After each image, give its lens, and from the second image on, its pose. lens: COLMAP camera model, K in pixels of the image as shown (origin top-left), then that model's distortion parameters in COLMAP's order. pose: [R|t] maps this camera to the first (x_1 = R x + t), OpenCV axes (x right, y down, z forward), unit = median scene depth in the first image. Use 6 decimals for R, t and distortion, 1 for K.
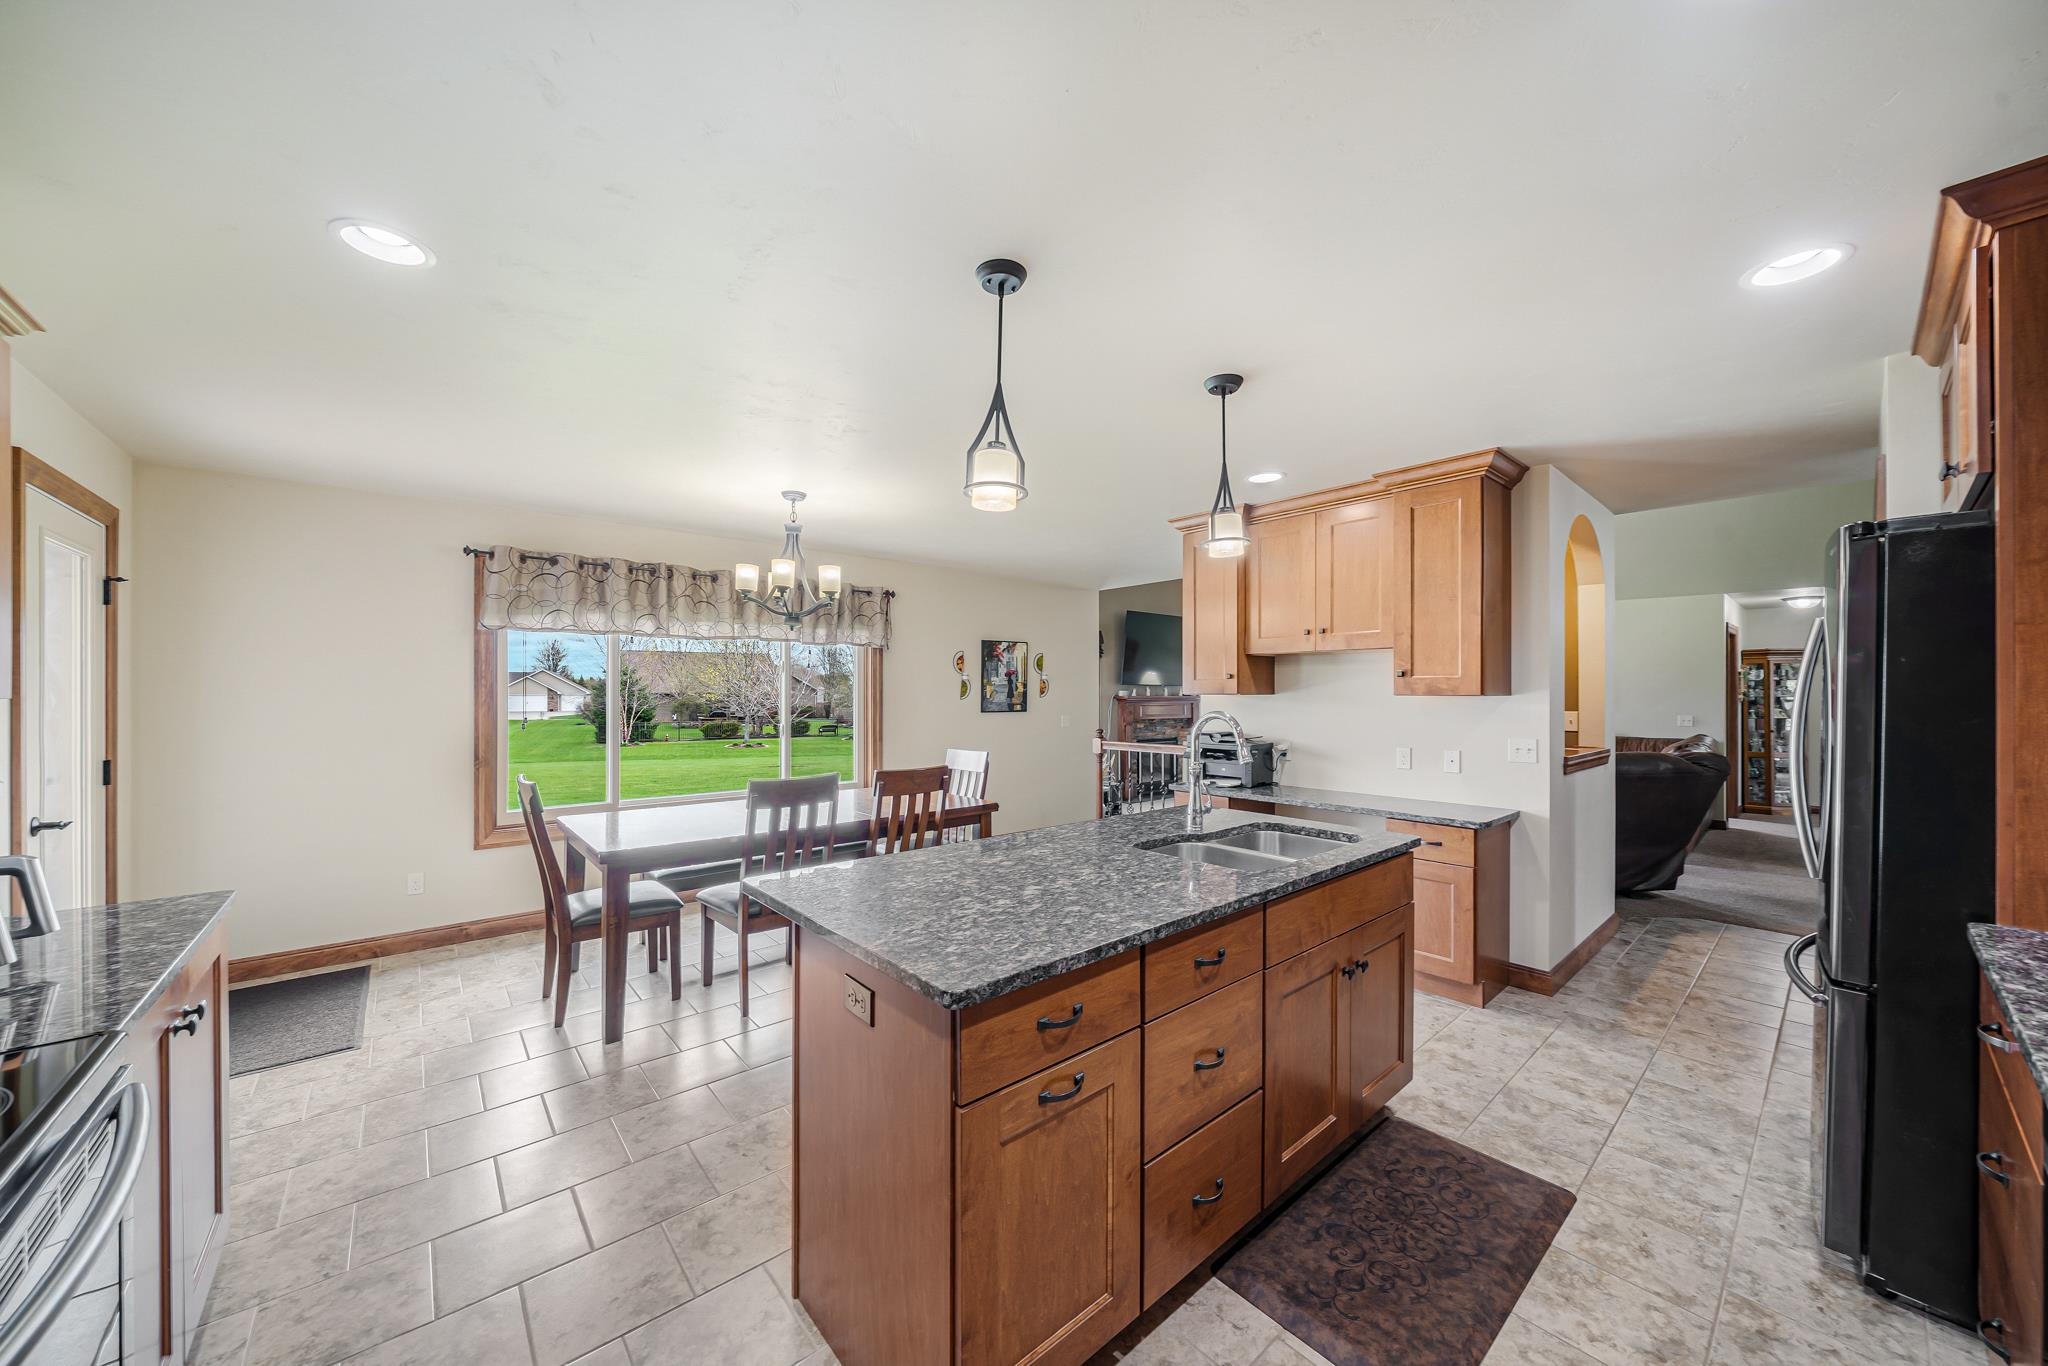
lens RADIAL K [[720.3, 0, 1013.3], [0, 720.3, 689.9], [0, 0, 1]] dist [-0.005031, 0.000256]
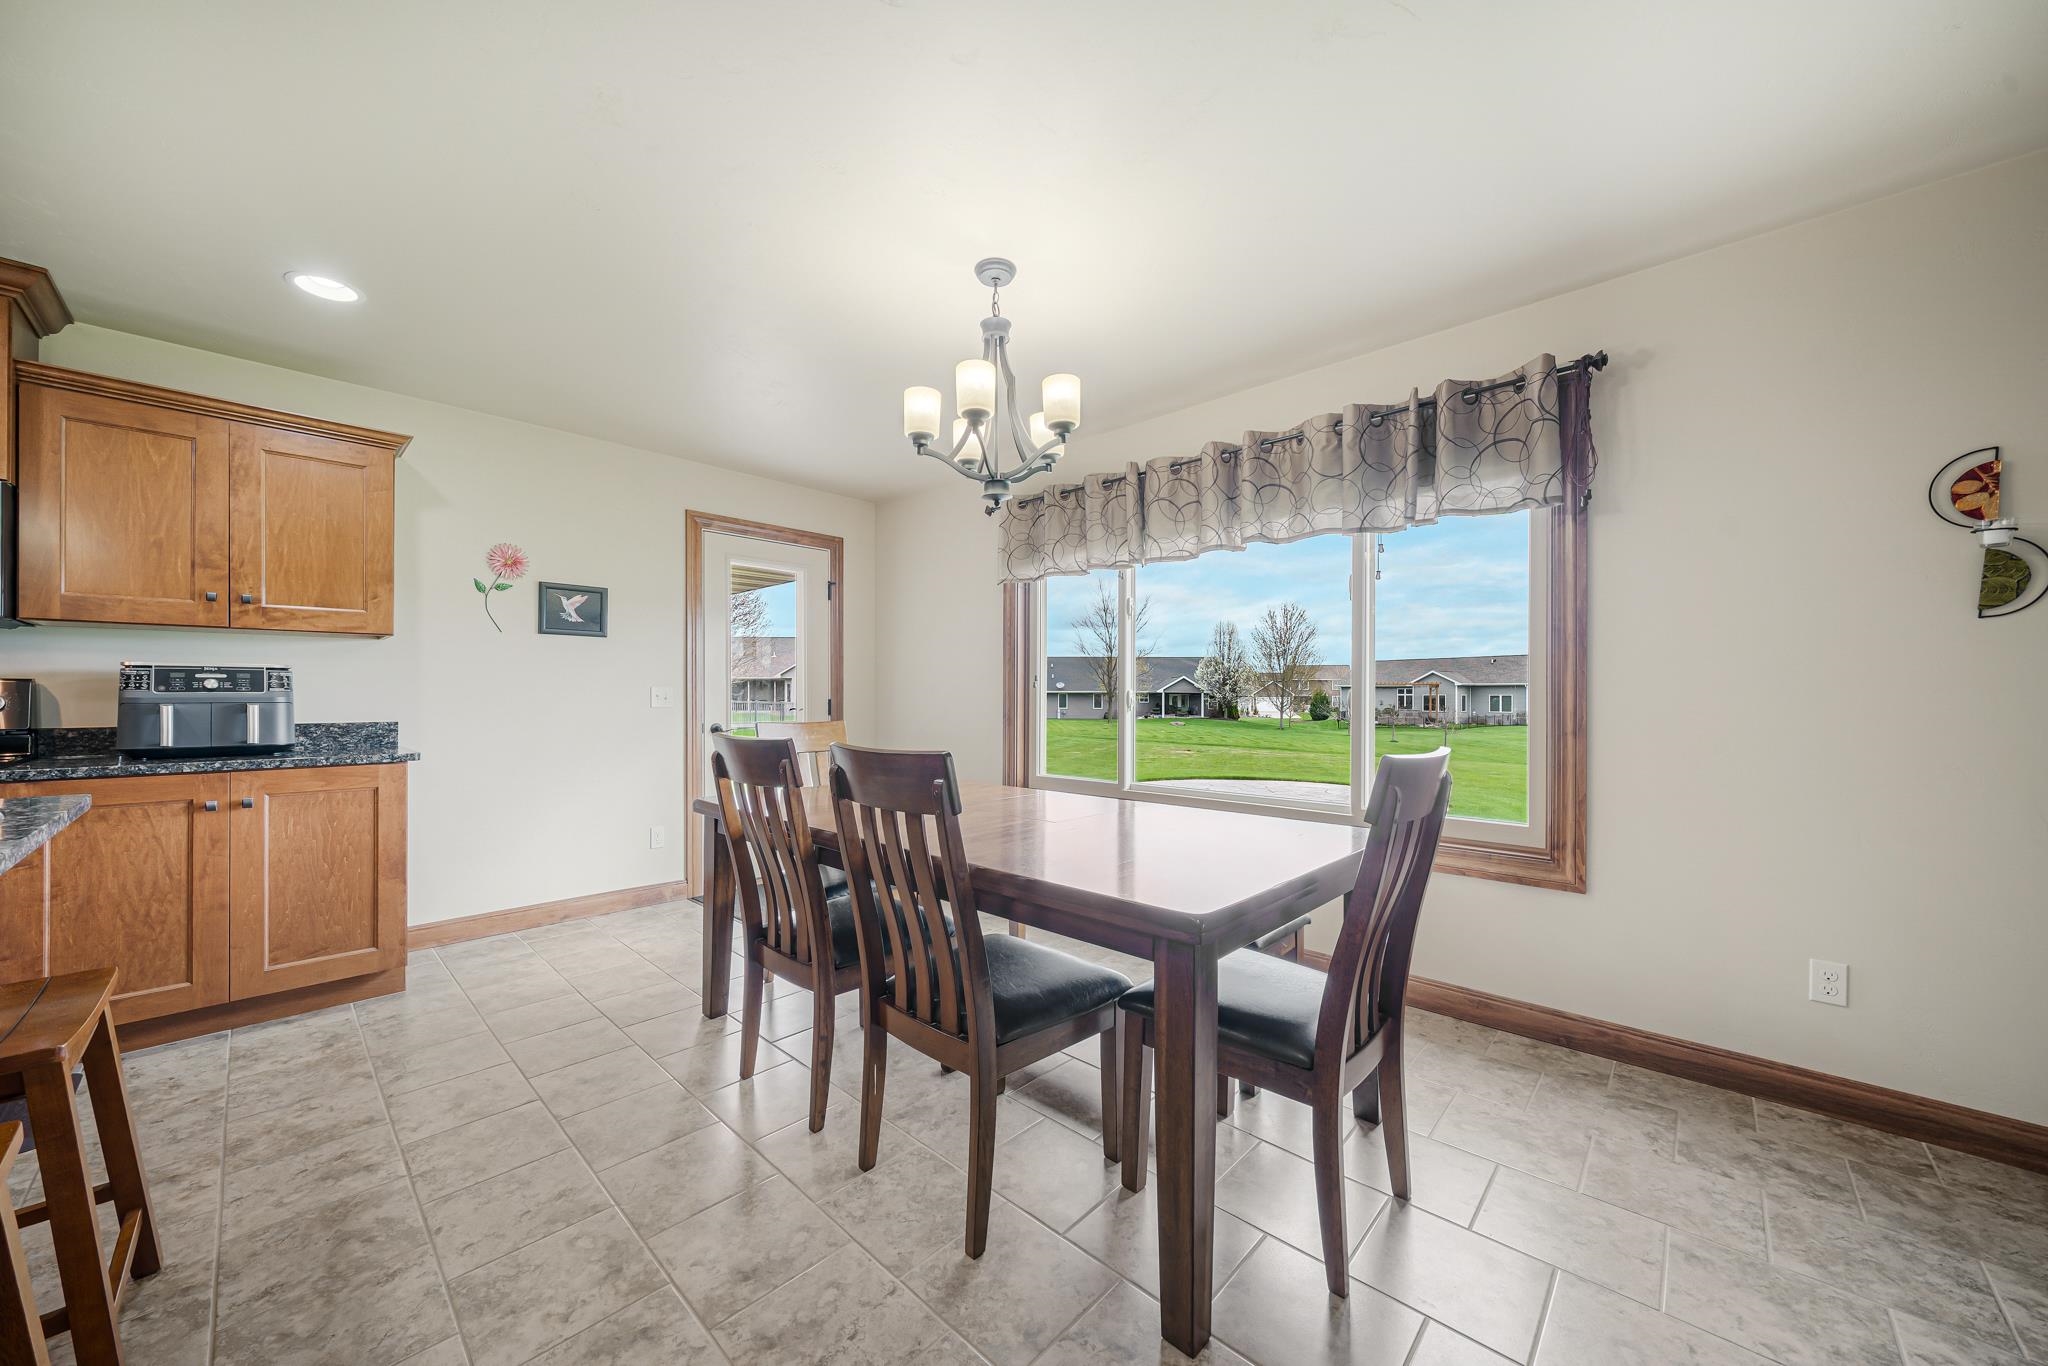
lens RADIAL K [[720.3, 0, 1021.8], [0, 720.3, 685.5], [0, 0, 1]] dist [-0.005031, 0.000256]
pose [[0.100539, -0.014582, -0.994826, 0.259299], [0.000100, 0.999893, -0.014647, 0.068364], [0.994933, 0.001373, 0.100529, 0.920743]]
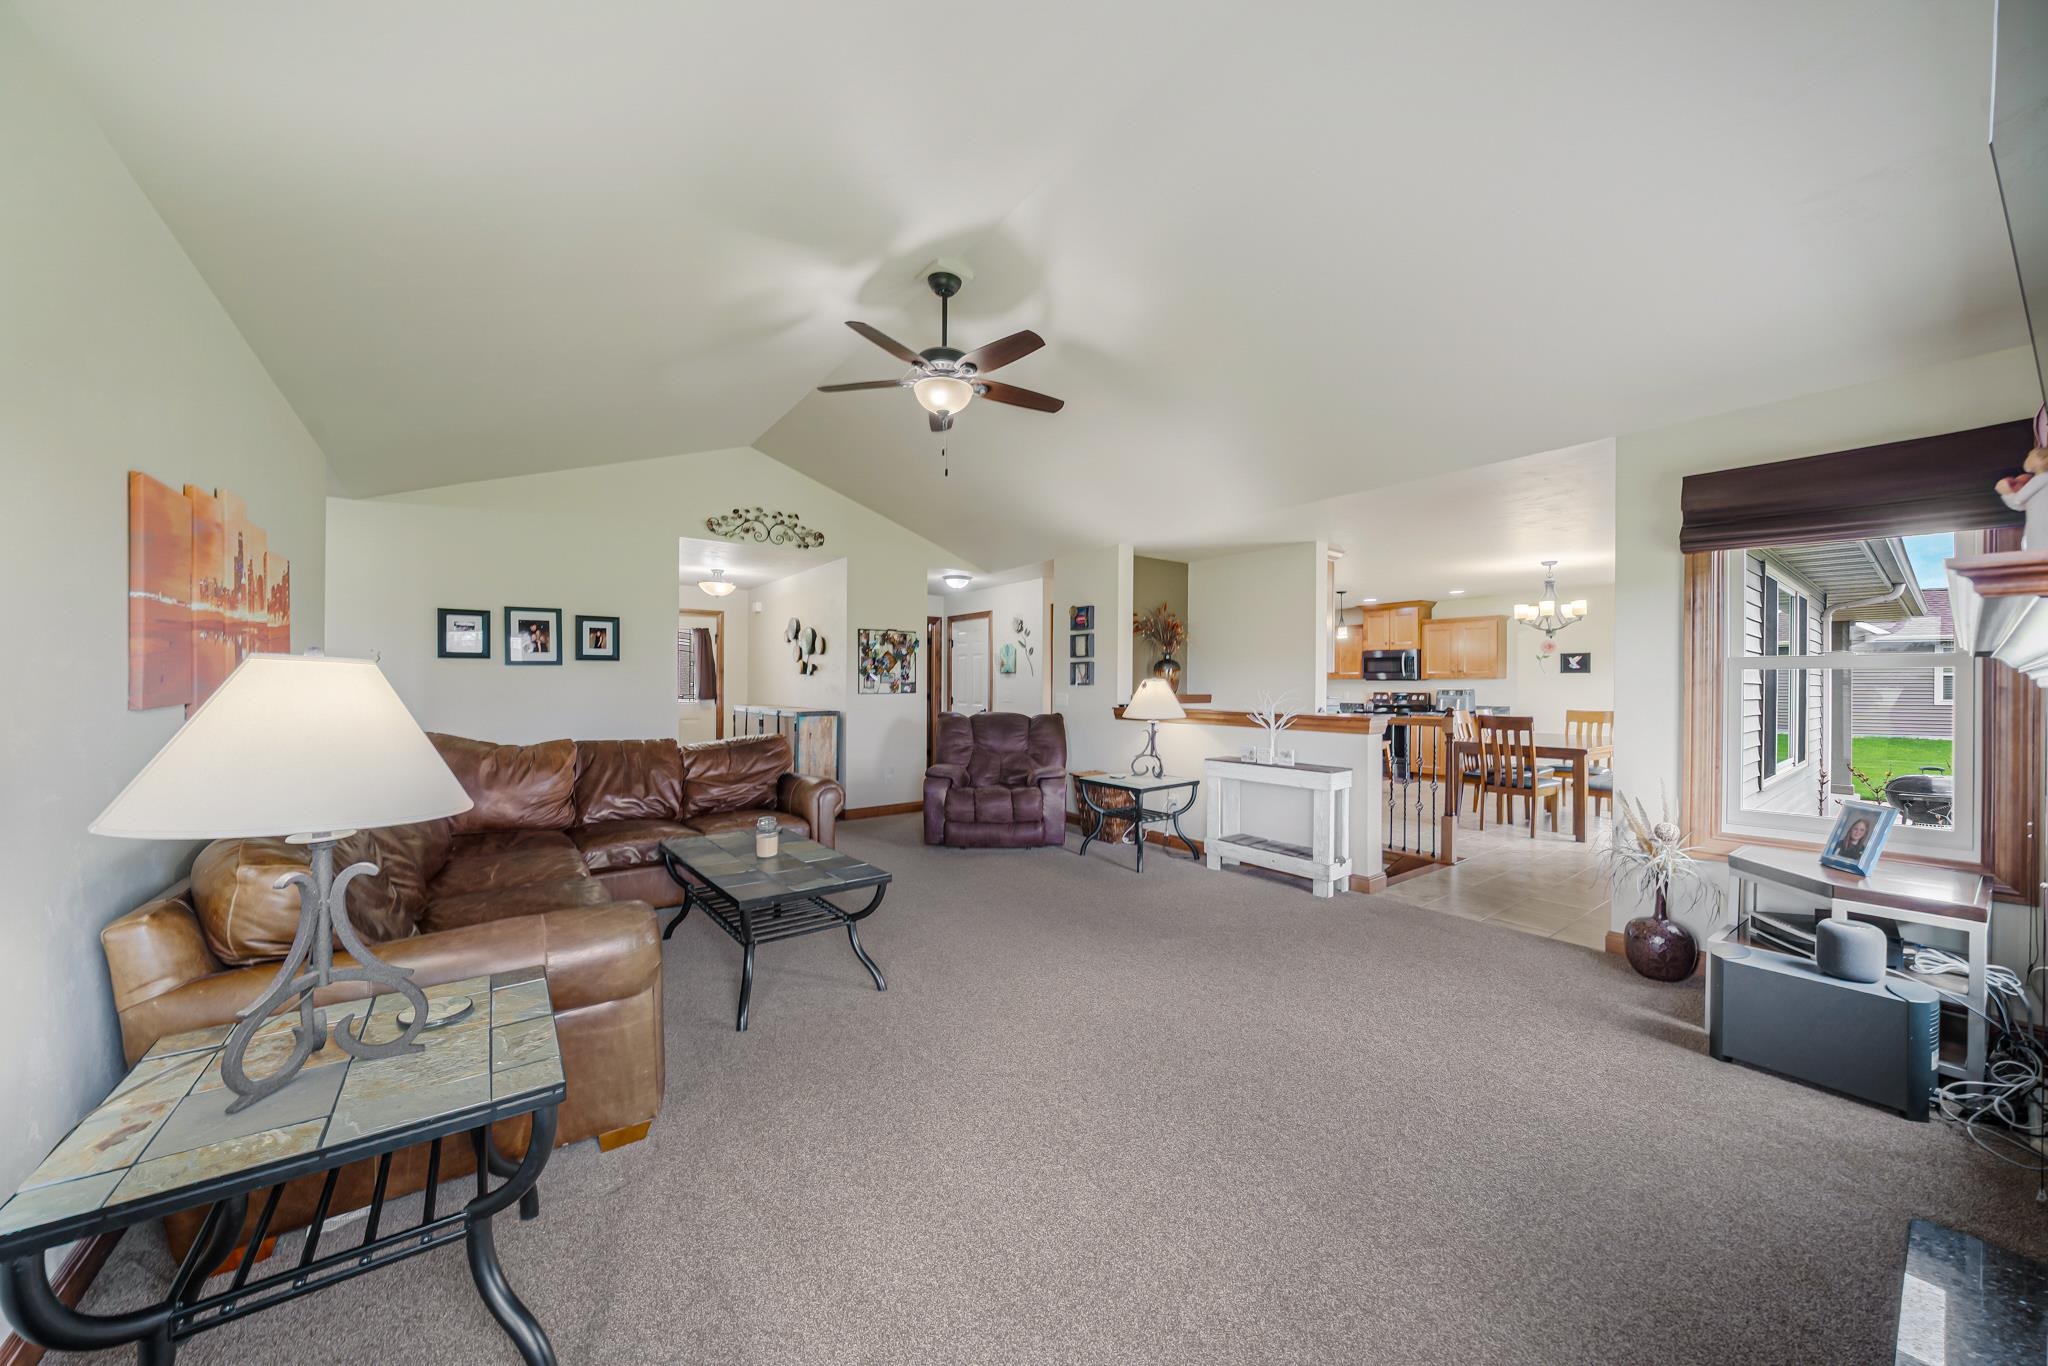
lens RADIAL K [[720.3, 0, 1003.9], [0, 720.3, 694.4], [0, 0, 1]] dist [-0.005031, 0.000256]
pose [[-0.996490, -0.008036, 0.083327, 0.827757], [-0.007317, 0.999933, 0.008928, 0.048504], [-0.083393, 0.008287, -0.996482, 2.728710]]
